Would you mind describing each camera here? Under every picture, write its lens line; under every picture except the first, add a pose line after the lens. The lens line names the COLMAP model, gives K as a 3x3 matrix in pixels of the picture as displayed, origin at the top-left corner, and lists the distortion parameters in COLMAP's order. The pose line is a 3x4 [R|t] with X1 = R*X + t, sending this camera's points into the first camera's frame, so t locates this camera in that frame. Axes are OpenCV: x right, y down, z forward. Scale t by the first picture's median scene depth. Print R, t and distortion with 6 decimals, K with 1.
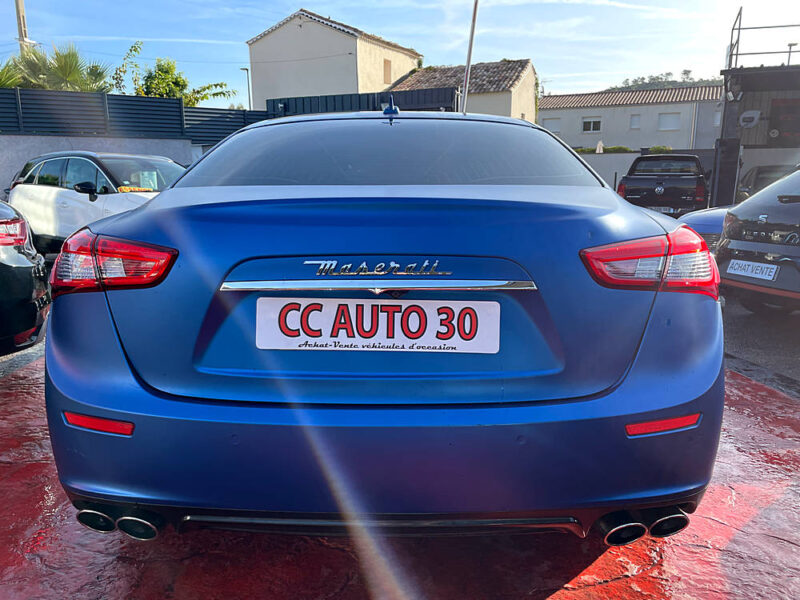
lens RADIAL K [[630.1, 0, 400.0], [0, 630.1, 300.0], [0, 0, 1]] dist [0.085646, -0.111546]
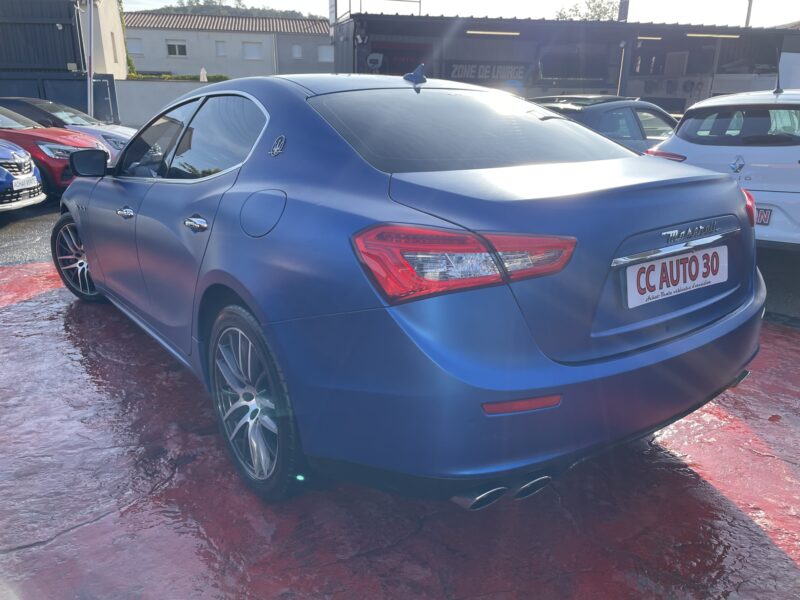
lens RADIAL K [[630.1, 0, 400.0], [0, 630.1, 300.0], [0, 0, 1]] dist [0.085646, -0.111546]
pose [[0.780798, -0.179752, 0.598368, -0.150027], [0.111432, 0.982429, 0.149720, -0.019946], [-0.614767, -0.050224, 0.787108, 0.035142]]
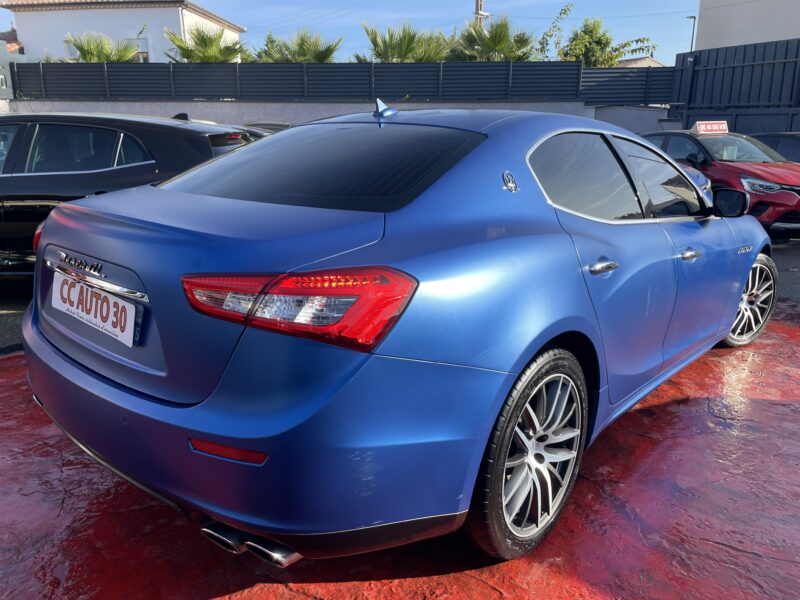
lens RADIAL K [[630.1, 0, 400.0], [0, 630.1, 300.0], [0, 0, 1]] dist [0.085646, -0.111546]
pose [[0.749813, 0.182084, -0.636103, 0.146986], [-0.137259, 0.983280, 0.119669, -0.025067], [0.647257, -0.002419, 0.762268, 0.046966]]
